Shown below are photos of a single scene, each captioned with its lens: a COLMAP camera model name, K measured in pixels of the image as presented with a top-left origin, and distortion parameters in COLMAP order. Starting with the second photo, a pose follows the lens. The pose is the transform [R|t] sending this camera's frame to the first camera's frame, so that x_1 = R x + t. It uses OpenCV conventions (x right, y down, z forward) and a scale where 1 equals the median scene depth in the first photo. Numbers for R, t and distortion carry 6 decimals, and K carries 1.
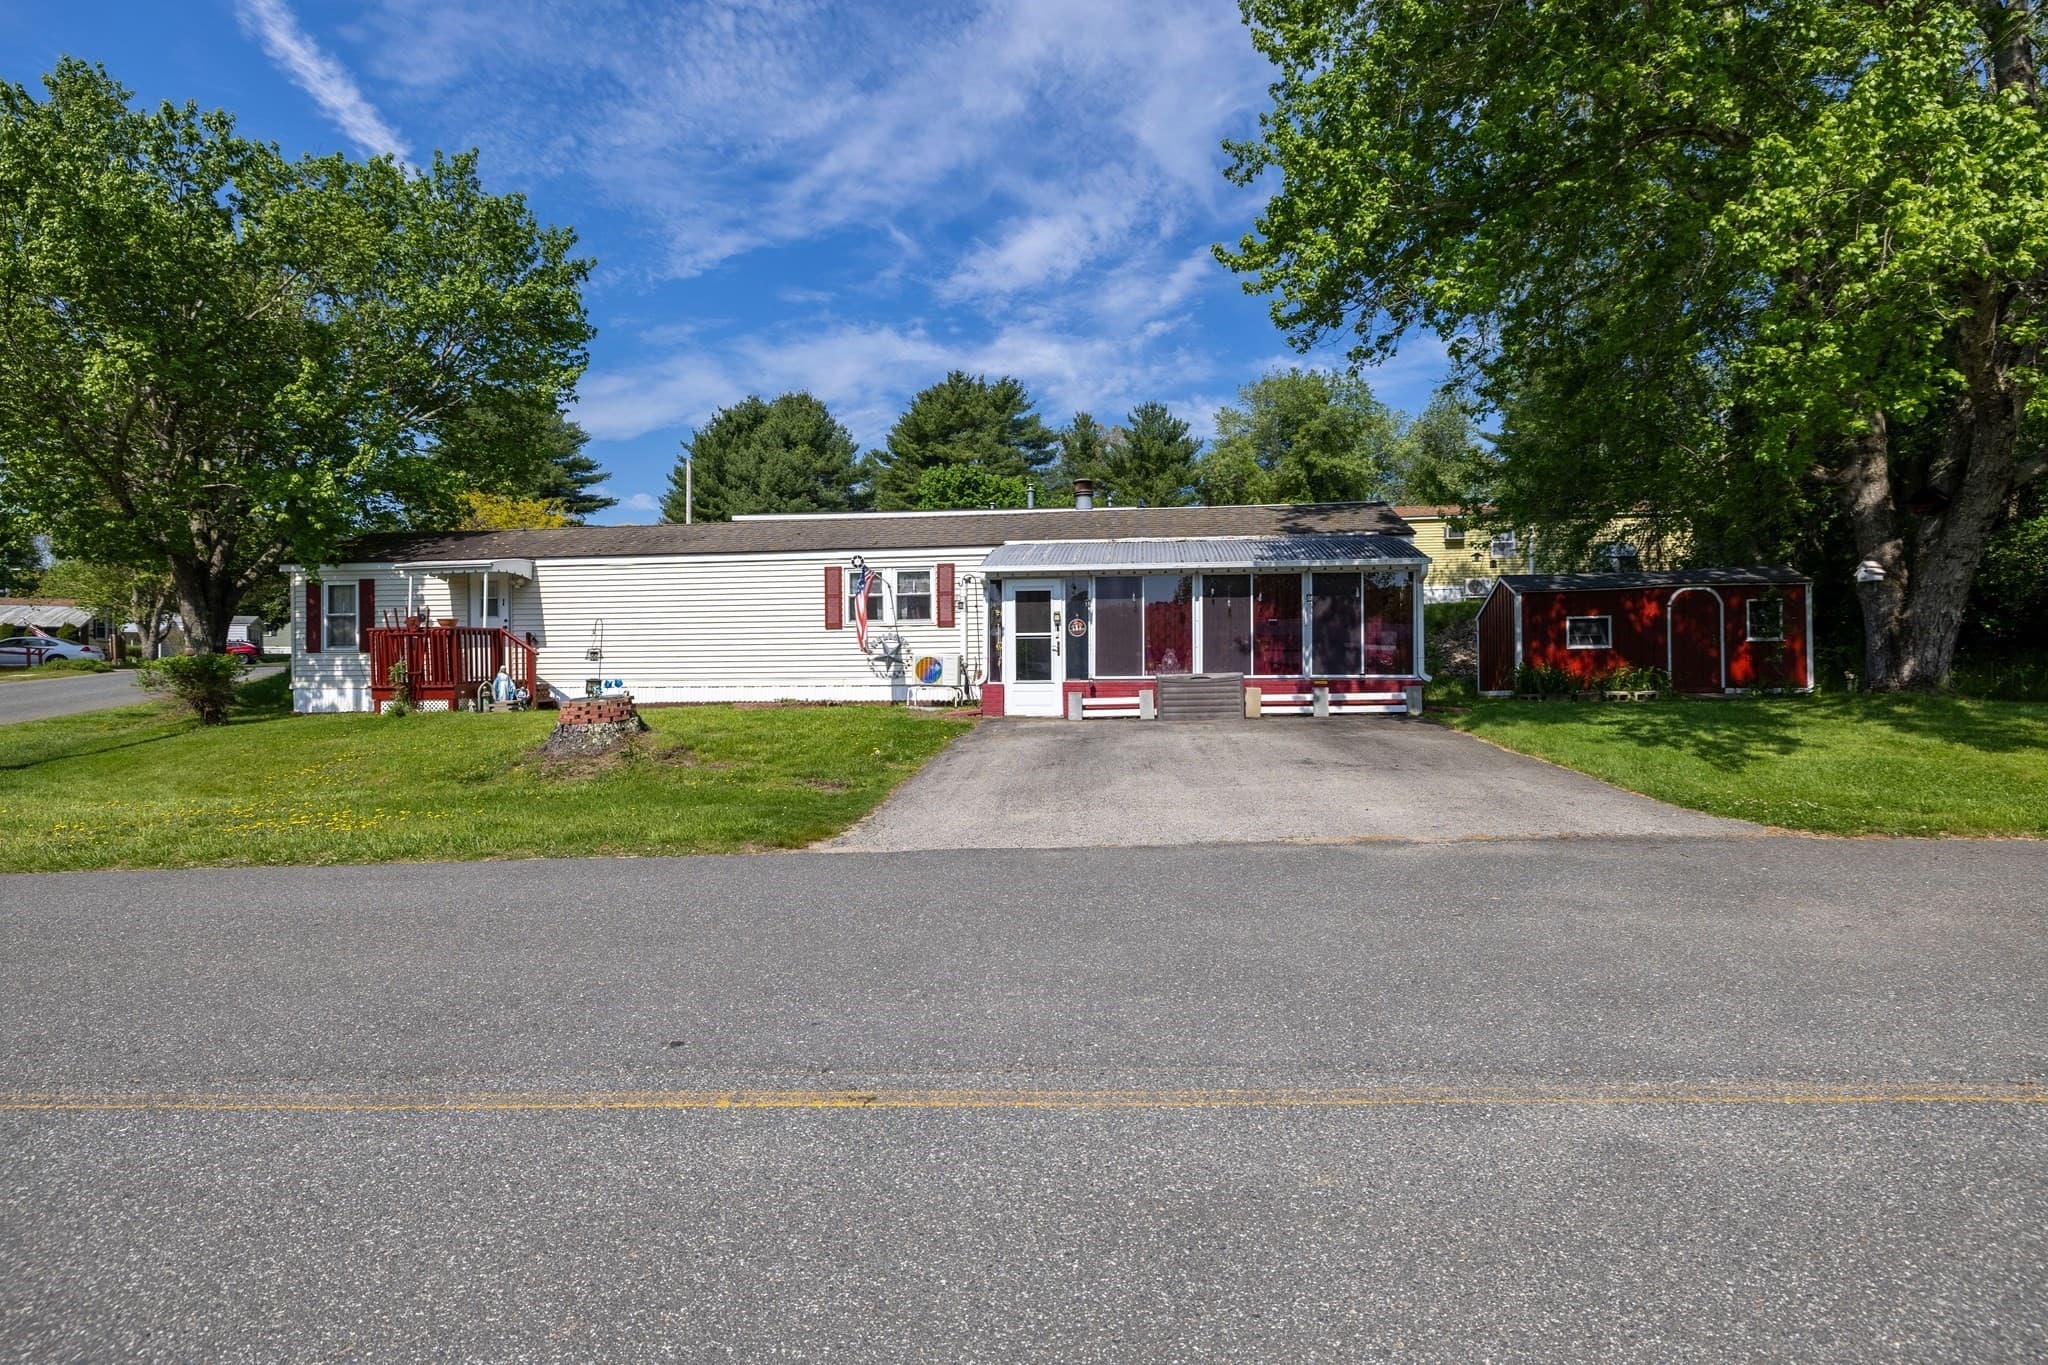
lens RADIAL K [[951.1, 0, 1024.0], [0, 951.1, 682.5], [0, 0, 1]] dist [-0.015205, -0.000061]
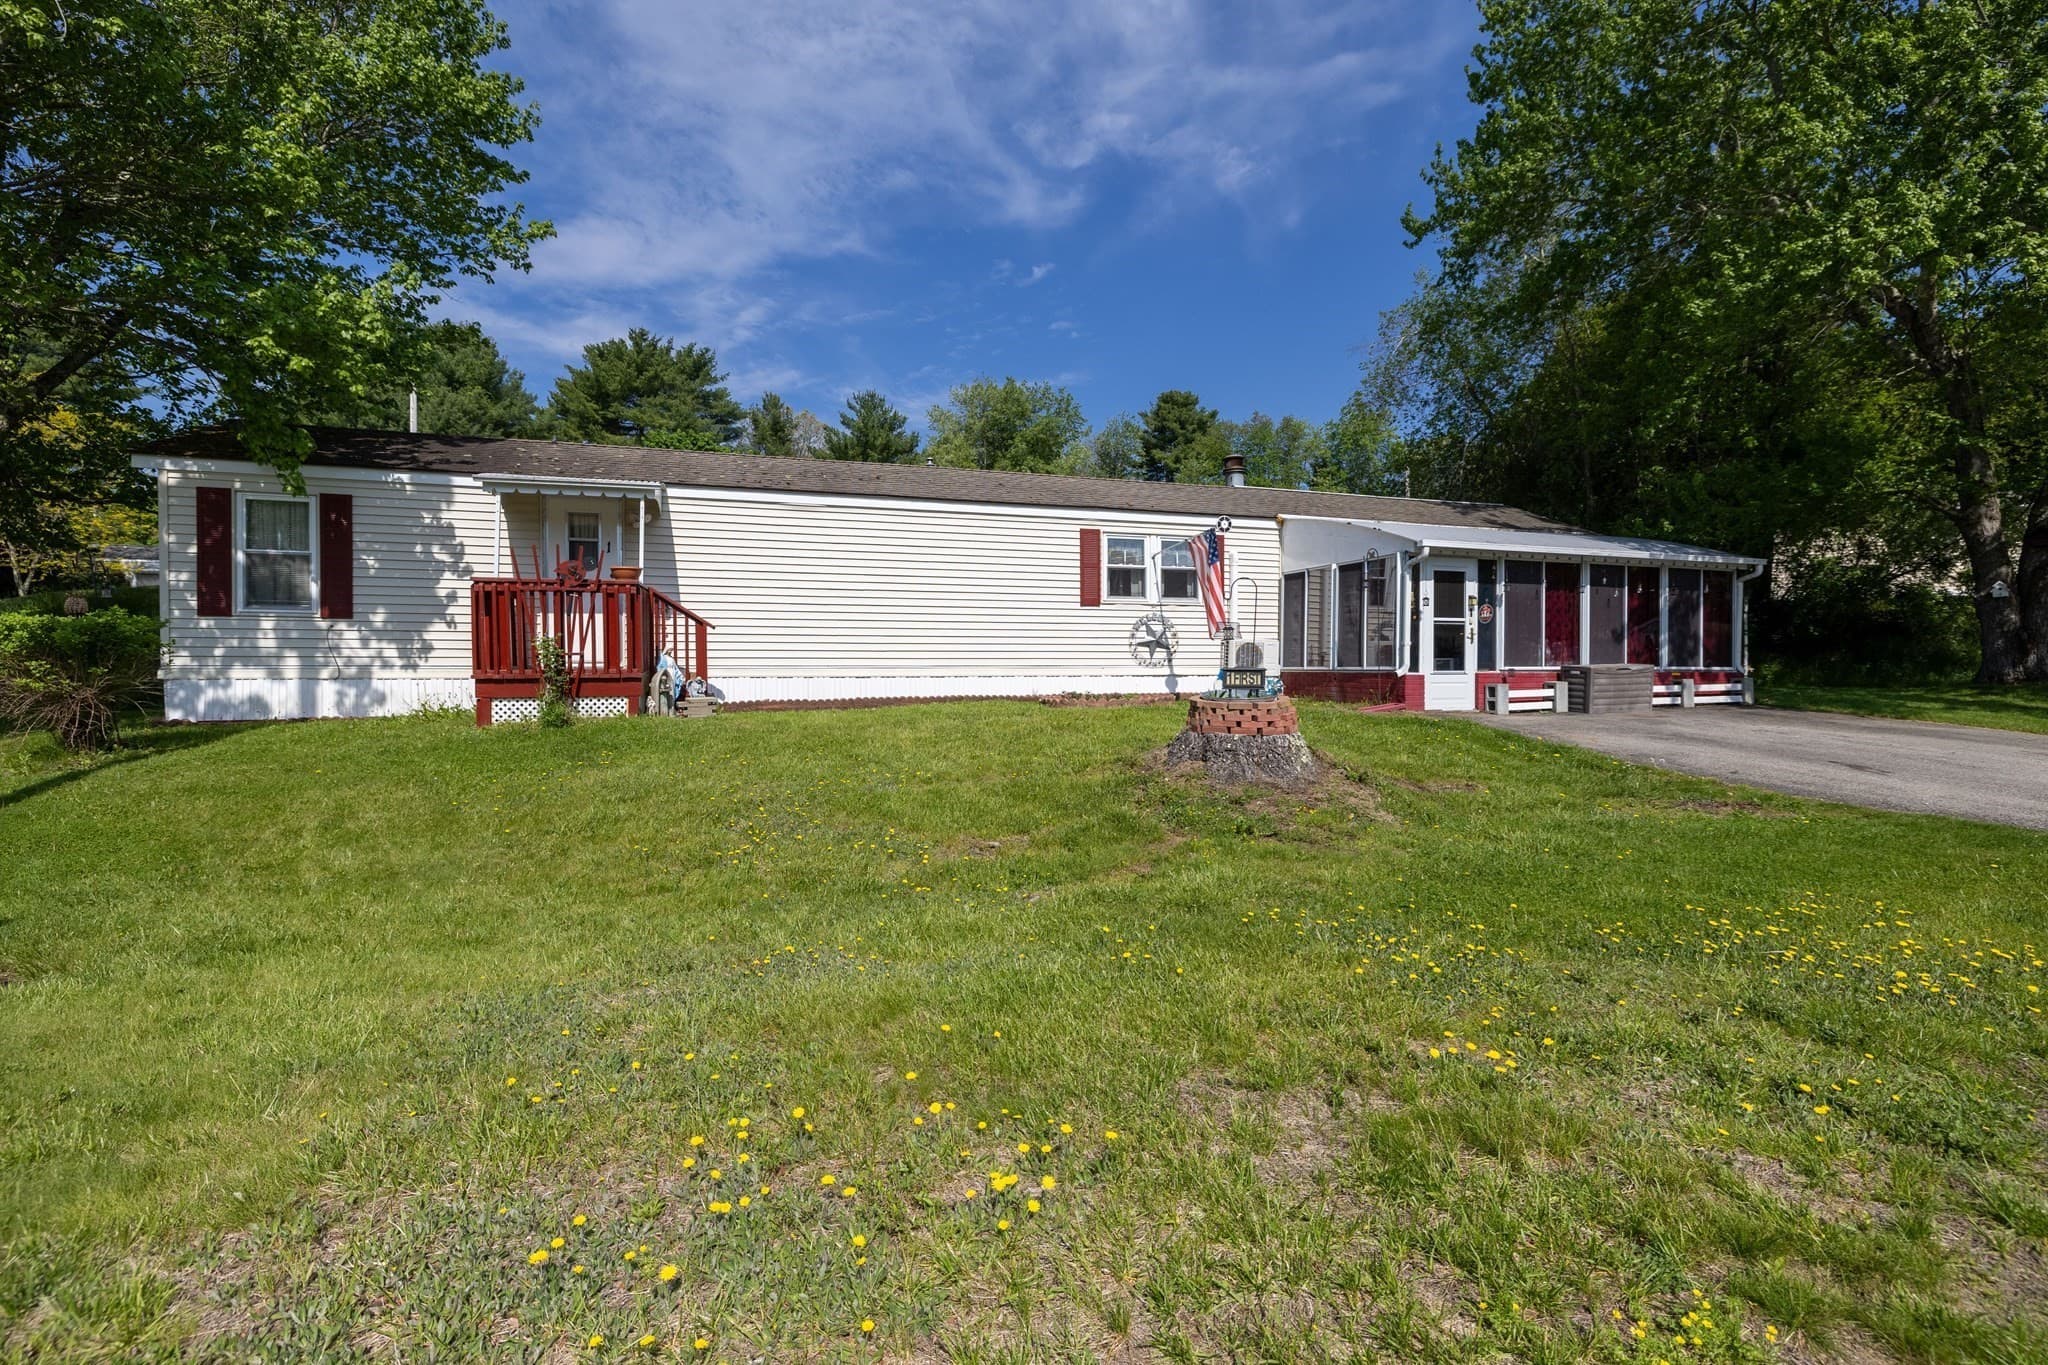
lens RADIAL K [[901.6, 0, 1017.0], [0, 901.6, 675.2], [0, 0, 1]] dist [-0.015325, 0.007215]
pose [[0.904538, 0.001930, 0.426390, -0.586307], [-0.004138, 0.999982, 0.004252, 0.000172], [-0.426374, -0.005610, 0.904530, 0.329417]]
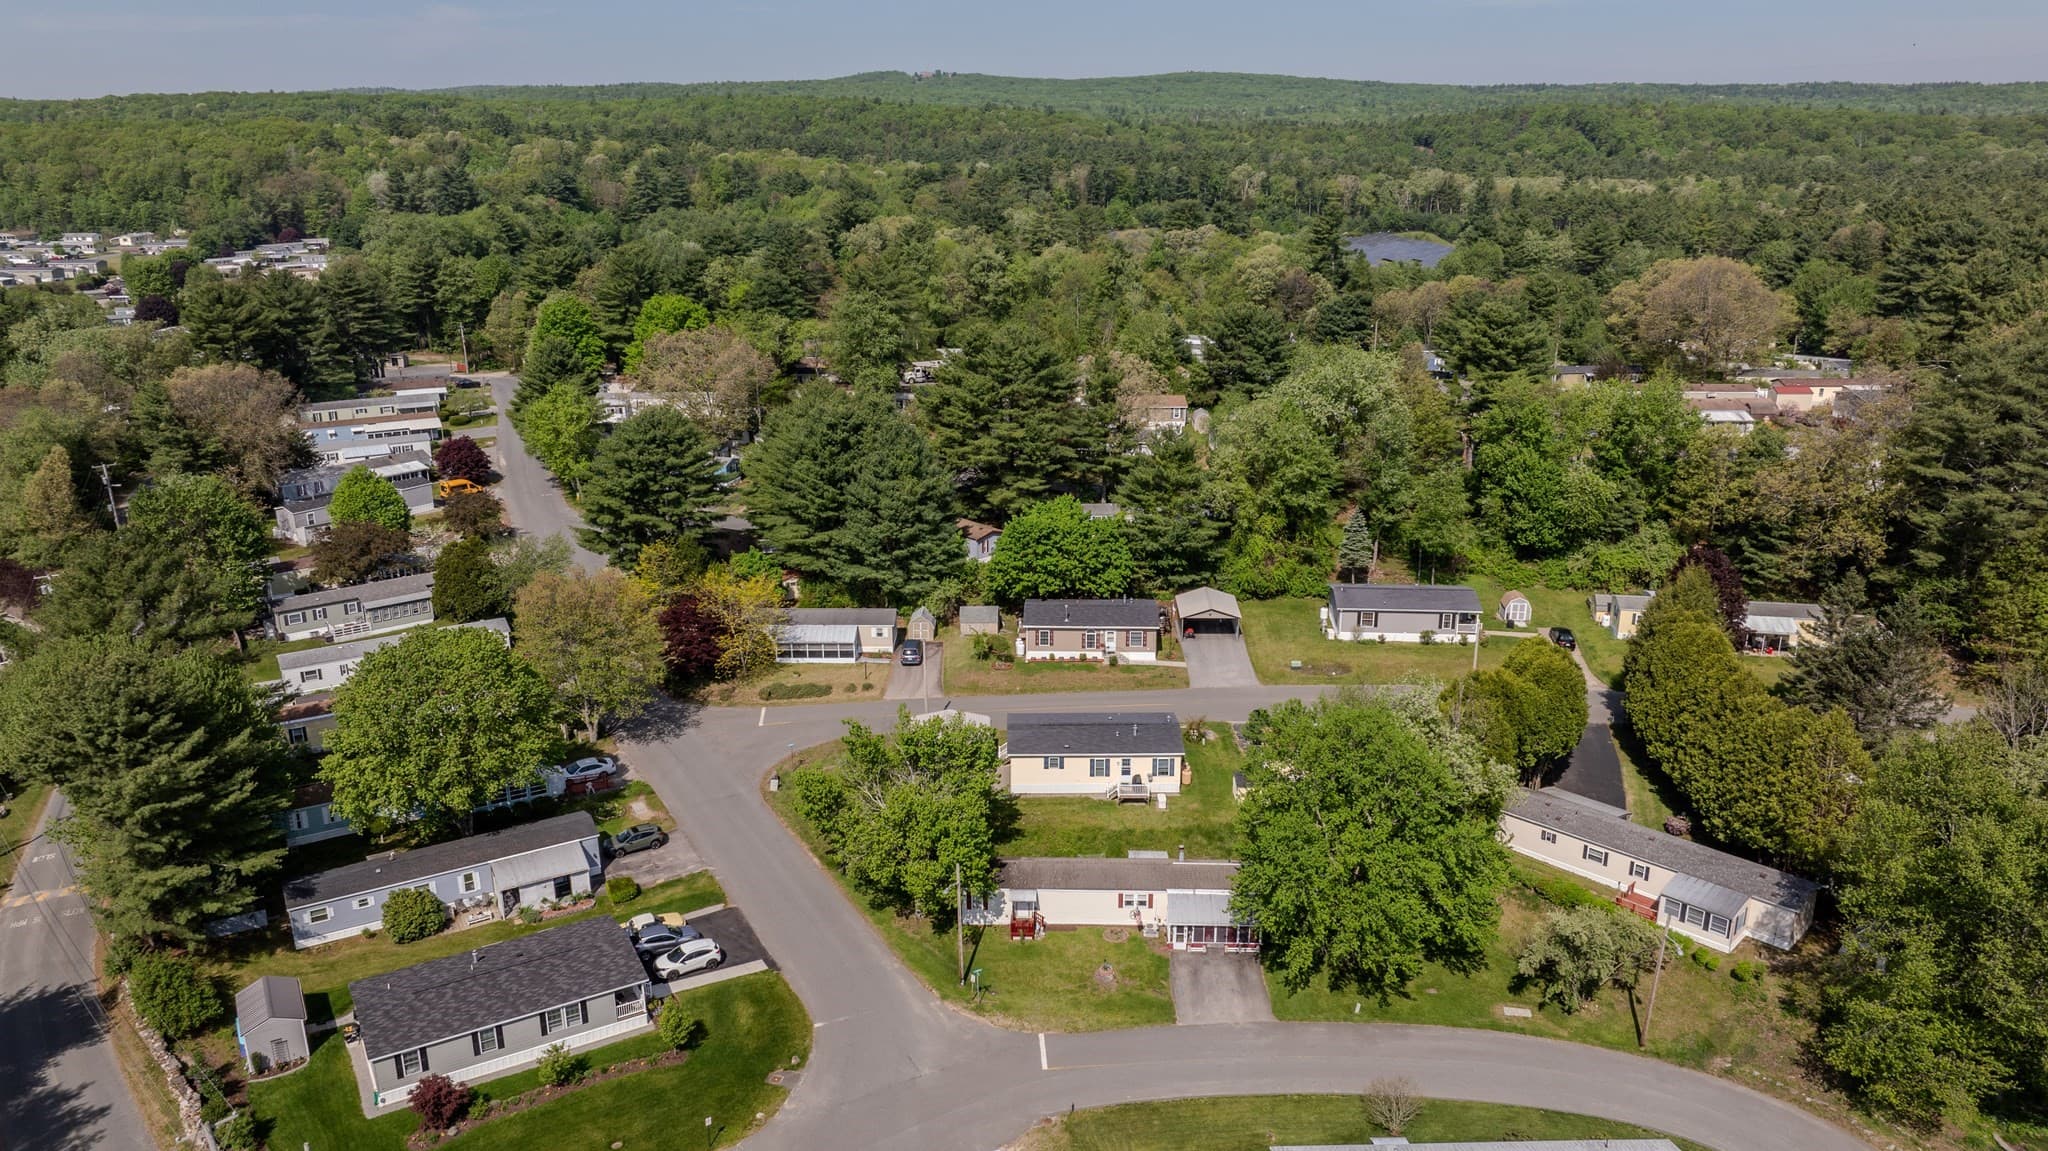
lens RADIAL K [[1442.9, 0, 1024.0], [0, 1442.9, 575.5], [0, 0, 1]] dist [-0.016666, -0.009568]
pose [[0.996212, -0.024076, 0.083561, -1.045018], [-0.001868, 0.954761, 0.297368, -3.074757], [-0.086940, -0.296398, 0.951099, -4.114268]]
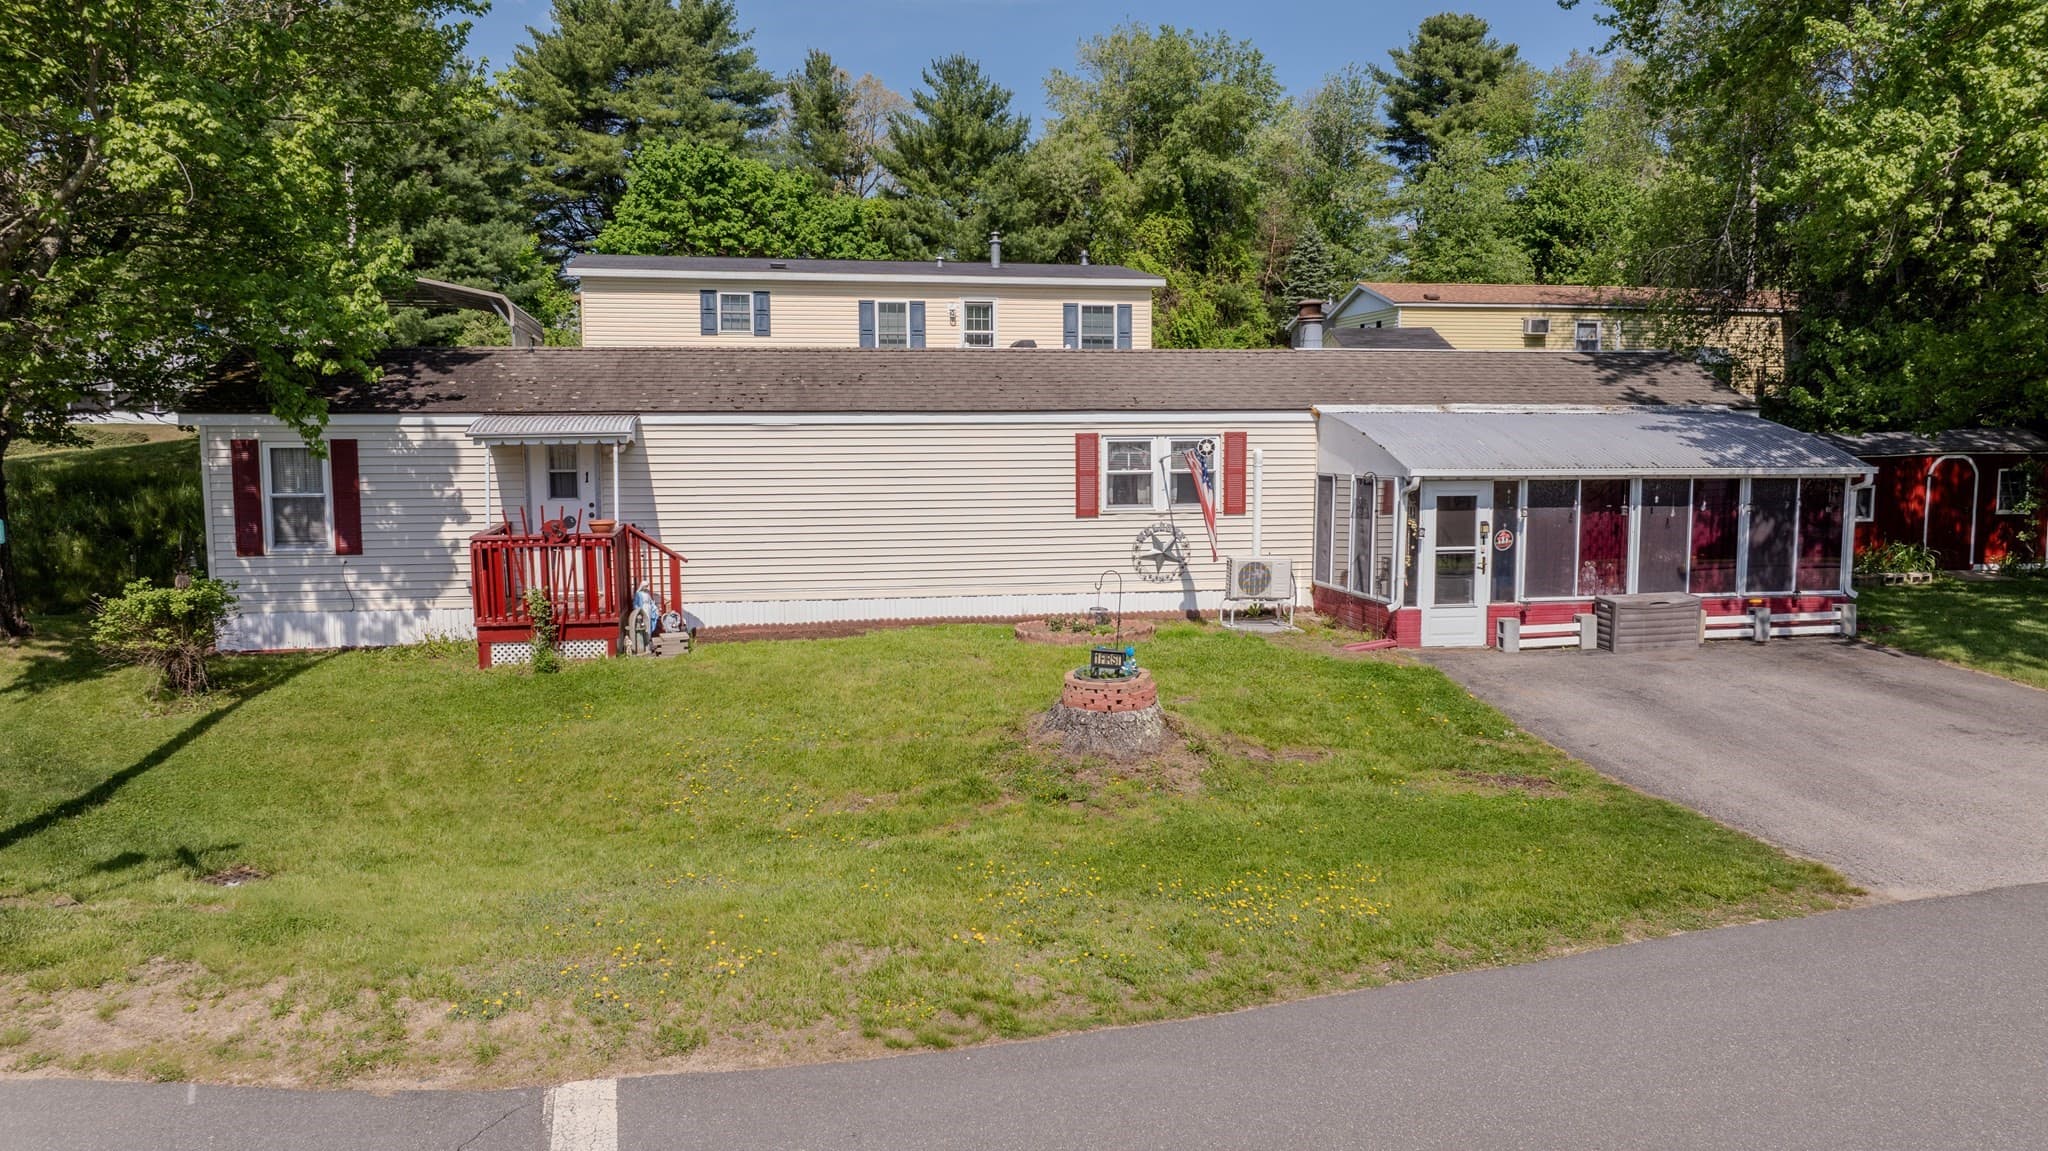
lens RADIAL K [[1442.9, 0, 1024.0], [0, 1442.9, 575.5], [0, 0, 1]] dist [-0.016666, -0.009568]
pose [[0.955527, -0.026760, 0.293687, -0.582340], [-0.001351, 0.995467, 0.095100, -0.118542], [-0.294900, -0.091267, 0.951159, -0.067197]]
